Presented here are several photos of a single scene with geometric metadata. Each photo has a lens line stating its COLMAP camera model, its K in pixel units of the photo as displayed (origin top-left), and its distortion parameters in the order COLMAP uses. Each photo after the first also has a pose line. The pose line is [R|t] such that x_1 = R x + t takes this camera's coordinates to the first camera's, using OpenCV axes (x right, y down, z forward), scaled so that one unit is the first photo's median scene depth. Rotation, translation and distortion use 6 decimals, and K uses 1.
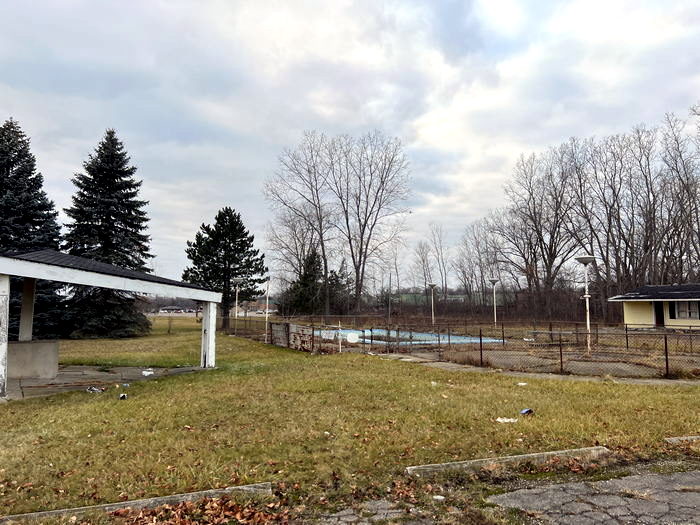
lens RADIAL K [[525.5, 0, 350.2], [0, 525.5, 252.0], [0, 0, 1]] dist [0.089426, -0.093446]
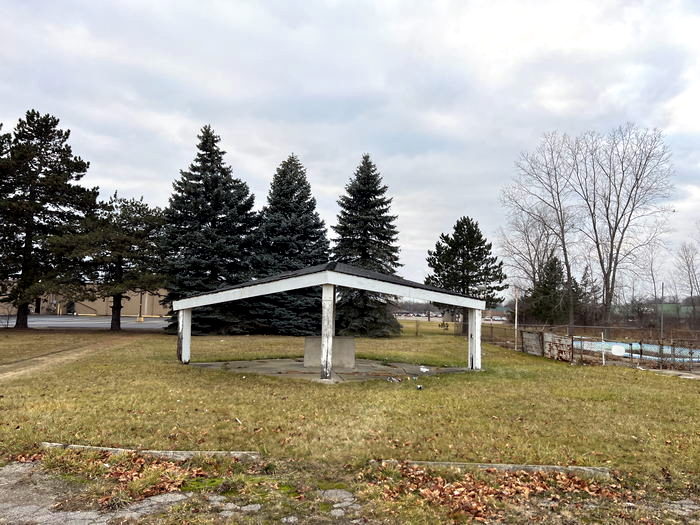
lens RADIAL K [[523.4, 0, 350.0], [0, 523.4, 262.5], [0, 0, 1]] dist [0.079538, -0.101279]
pose [[0.912560, -0.013119, -0.408733, -0.023585], [0.016564, 0.999851, 0.004890, -0.004845], [0.408607, -0.011232, 0.912641, -0.038797]]
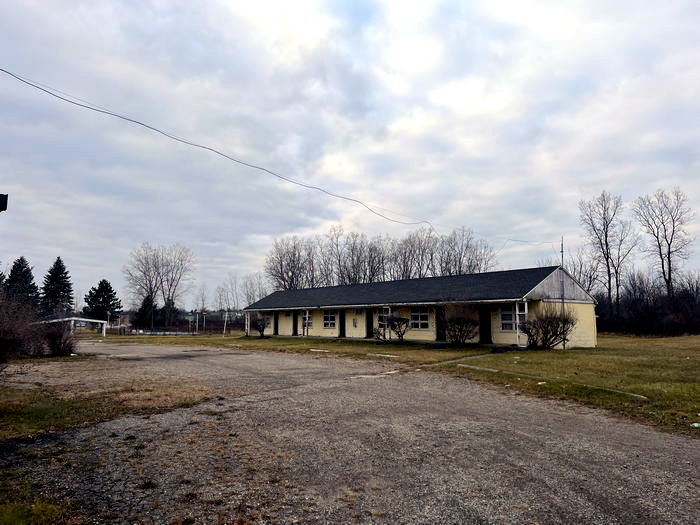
lens RADIAL K [[538.4, 0, 350.0], [0, 538.4, 262.5], [0, 0, 1]] dist [0.103714, -0.106030]
pose [[0.976466, 0.026917, 0.213986, 0.376747], [-0.027672, 0.999617, 0.000535, -0.236469], [-0.213890, -0.006444, 0.976837, -1.949558]]
